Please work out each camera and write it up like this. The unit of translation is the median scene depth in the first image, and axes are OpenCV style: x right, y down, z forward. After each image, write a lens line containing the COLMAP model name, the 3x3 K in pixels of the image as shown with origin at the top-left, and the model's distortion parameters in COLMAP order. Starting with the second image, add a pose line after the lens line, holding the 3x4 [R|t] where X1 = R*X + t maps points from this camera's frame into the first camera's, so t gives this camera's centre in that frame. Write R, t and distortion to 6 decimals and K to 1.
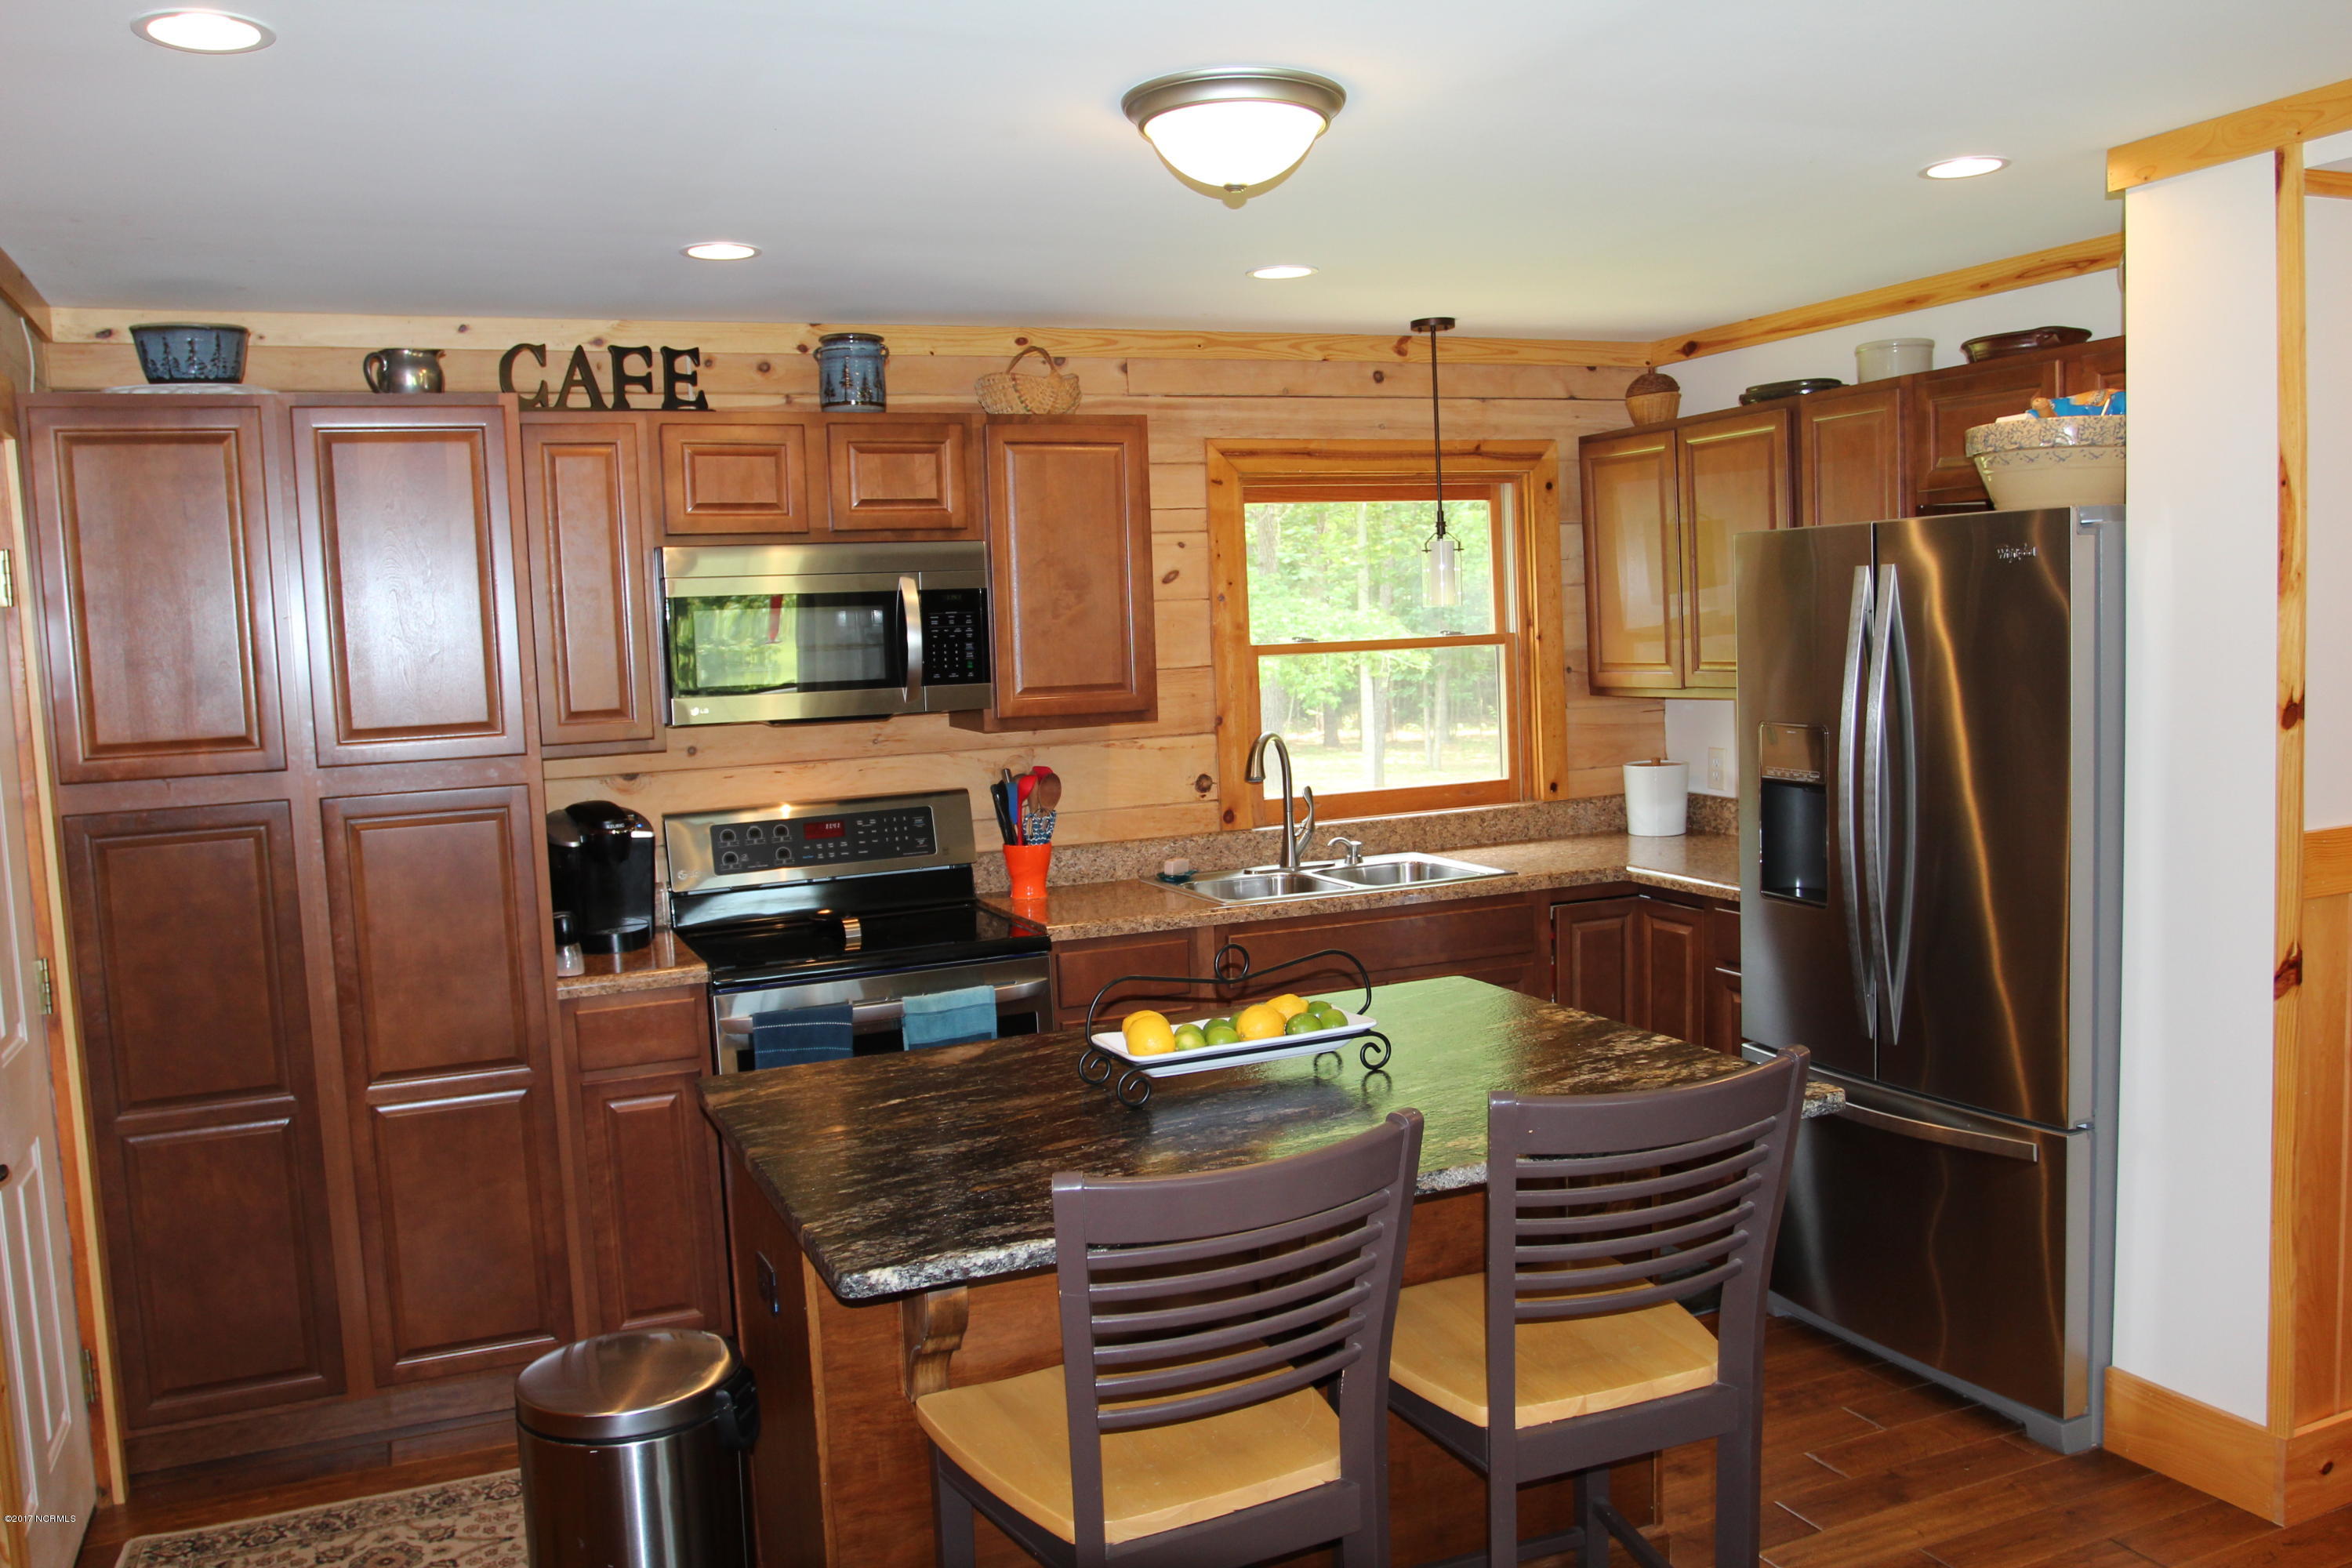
lens RADIAL K [[1857.0, 0, 1181.9], [0, 1857.0, 789.1], [0, 0, 1]] dist [-0.088022, 0.055441]
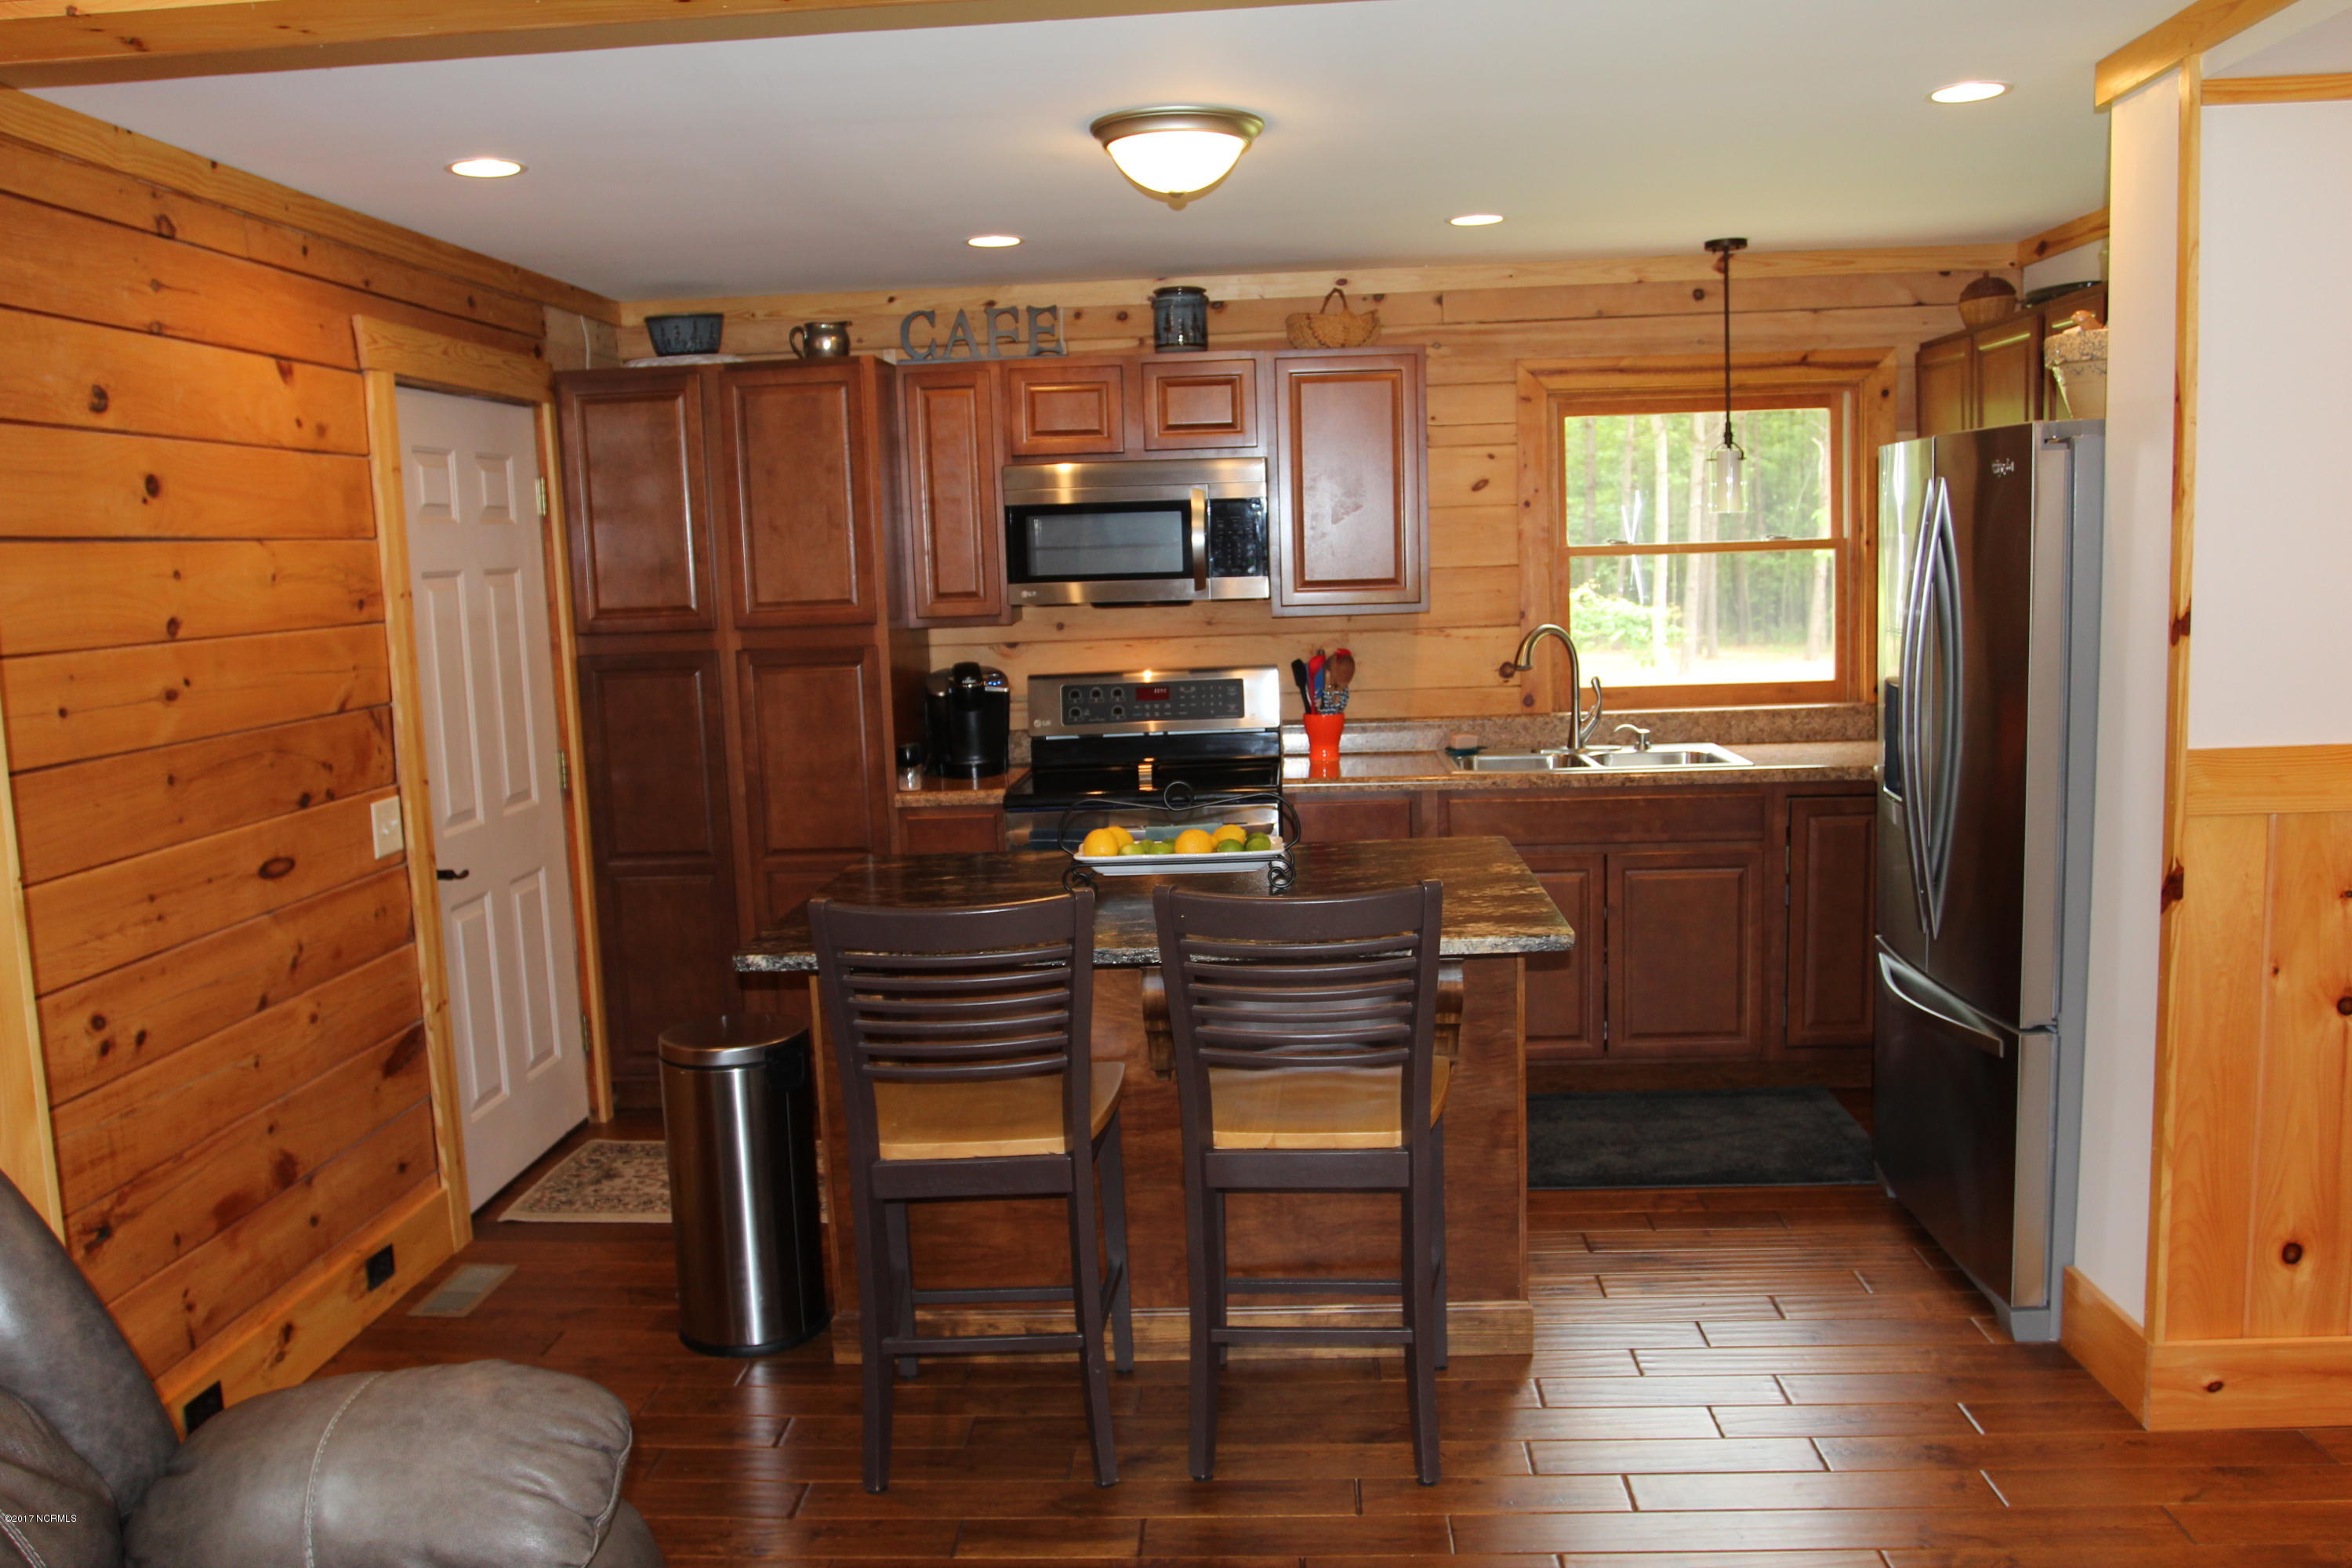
lens RADIAL K [[1857.0, 0, 1169.6], [0, 1857.0, 780.1], [0, 0, 1]] dist [-0.088022, 0.055441]
pose [[0.891933, 0.065189, -0.447444, 0.356560], [-0.040916, 0.997129, 0.063712, 0.000212], [0.450313, -0.038519, 0.892039, -0.095637]]
